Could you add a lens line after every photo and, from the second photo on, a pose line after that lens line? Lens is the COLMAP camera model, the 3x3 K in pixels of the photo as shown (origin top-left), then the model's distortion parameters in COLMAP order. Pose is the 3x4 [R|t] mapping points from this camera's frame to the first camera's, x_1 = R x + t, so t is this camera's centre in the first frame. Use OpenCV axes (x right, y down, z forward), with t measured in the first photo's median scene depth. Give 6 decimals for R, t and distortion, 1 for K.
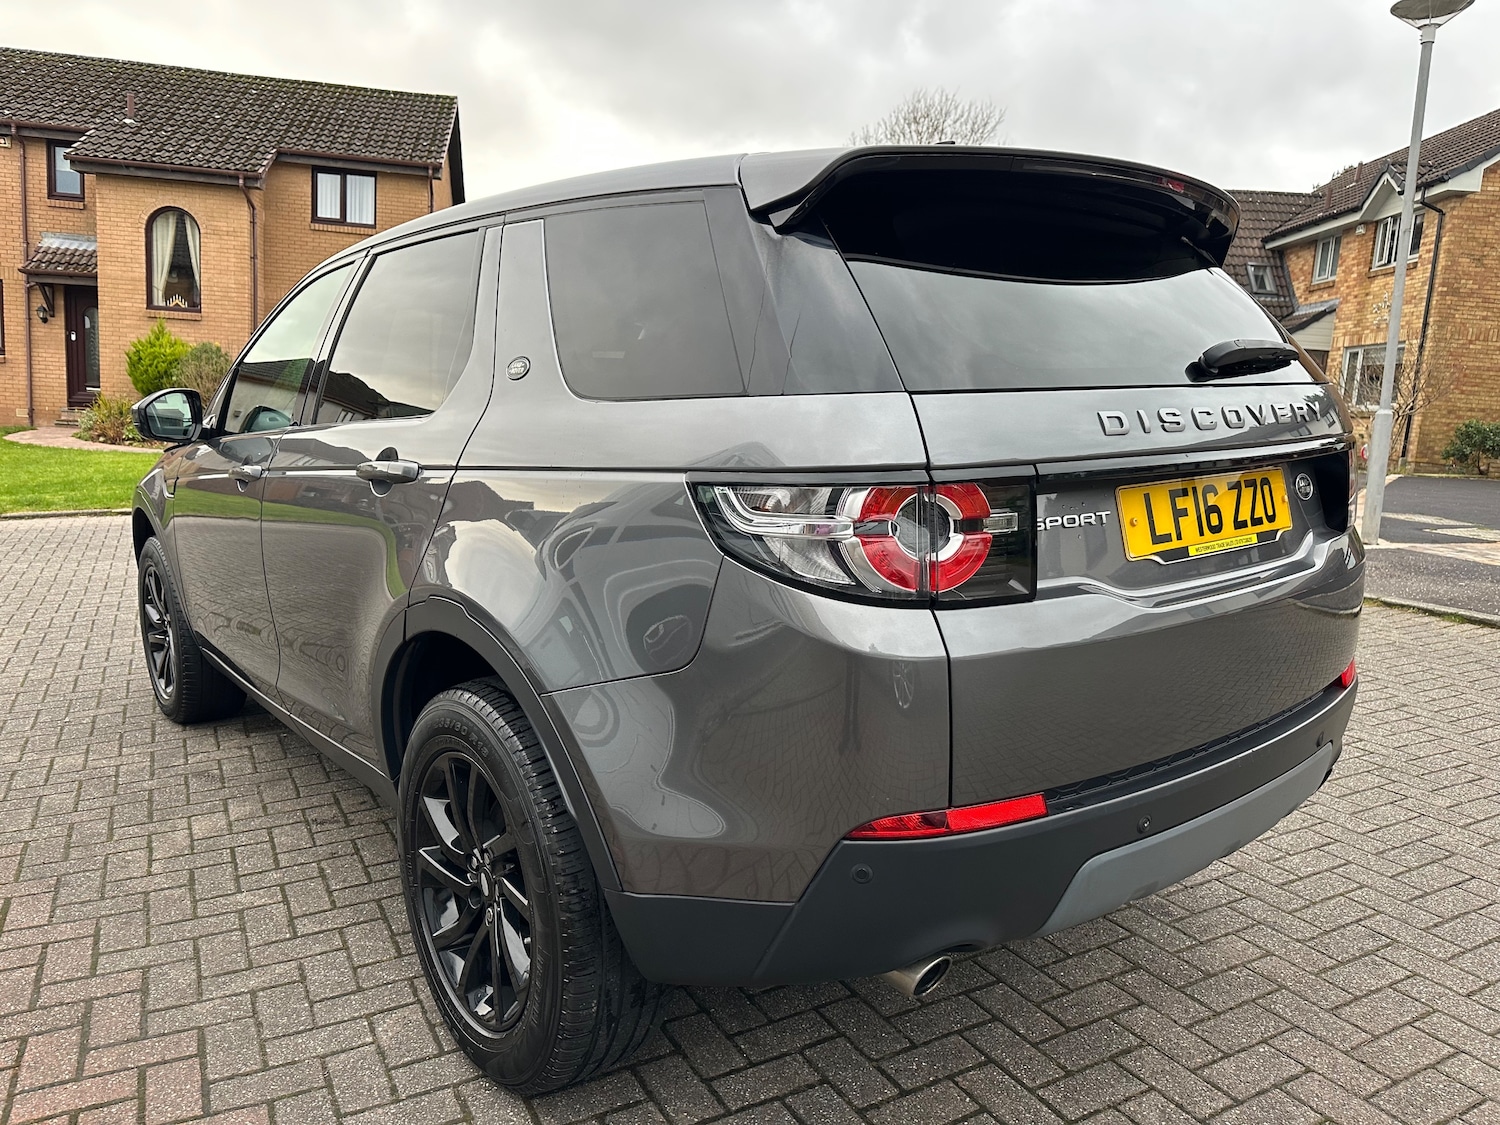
lens RADIAL K [[1074.3, 0, 750.0], [0, 1074.3, 562.5], [0, 0, 1]] dist [-0.003698, -0.004080]
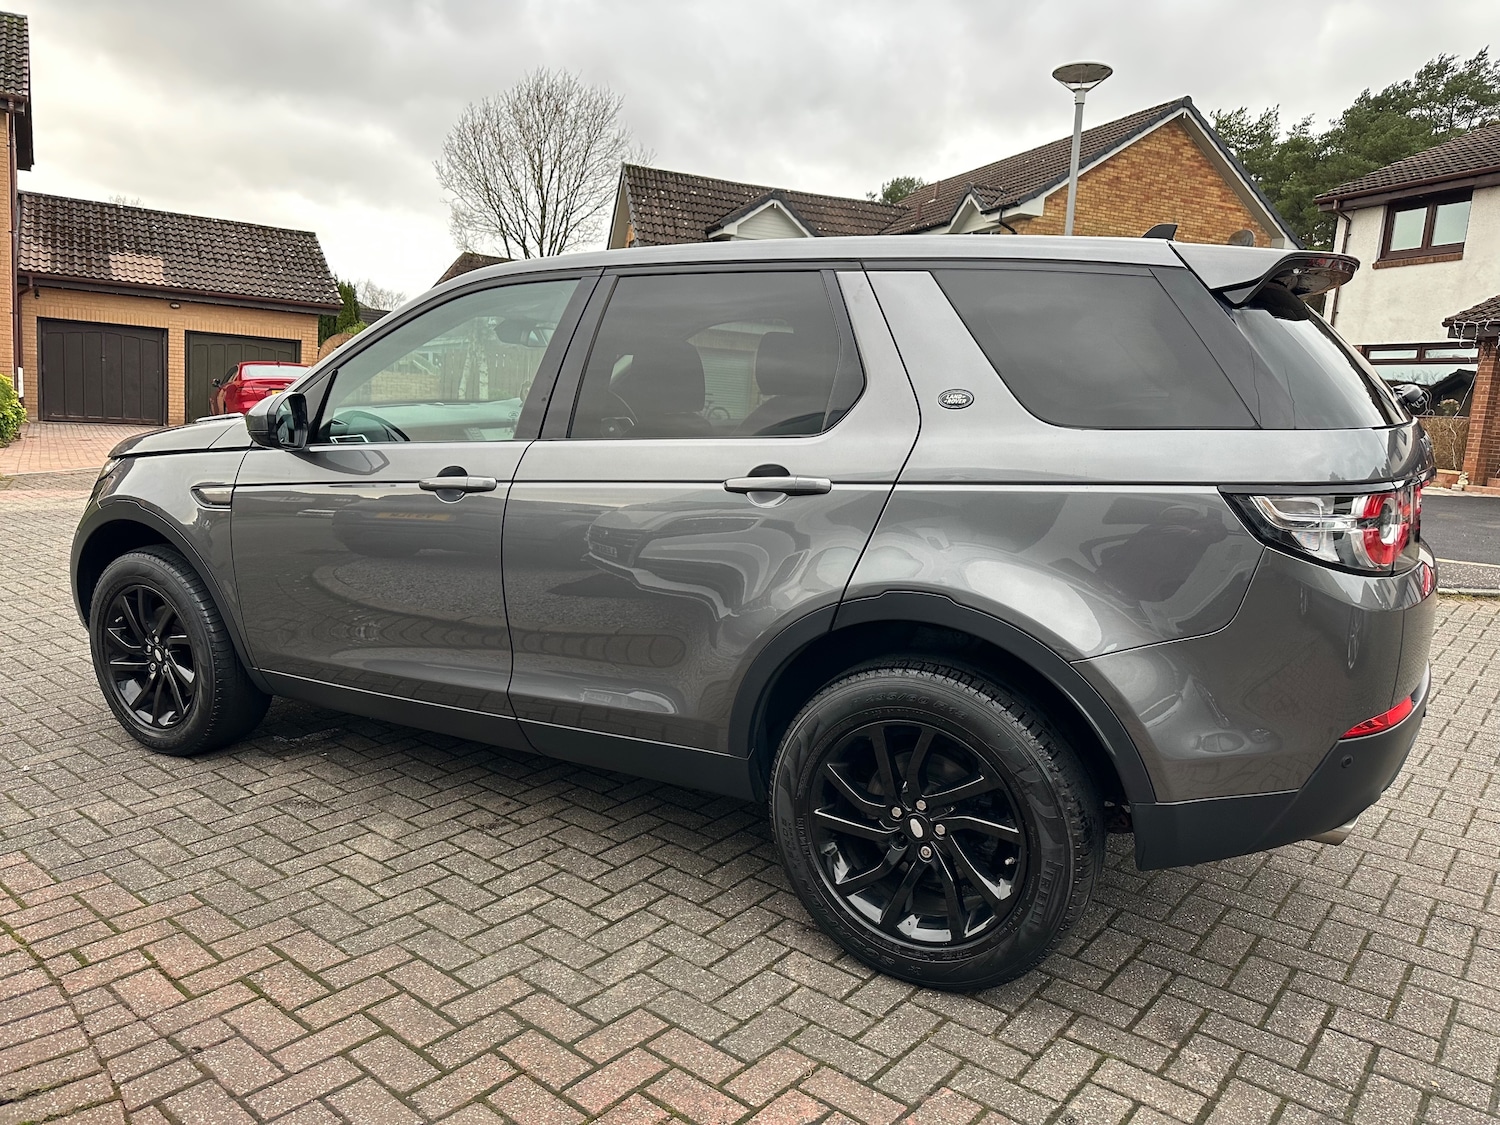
lens RADIAL K [[1018.1, 0, 830.2], [0, 1018.1, 560.5], [0, 0, 1]] dist [0.045466, -0.057581]
pose [[0.929663, -0.052685, 0.364625, -0.546761], [0.045440, 0.998563, 0.028427, -0.026780], [-0.365599, -0.009859, 0.930720, -0.018390]]
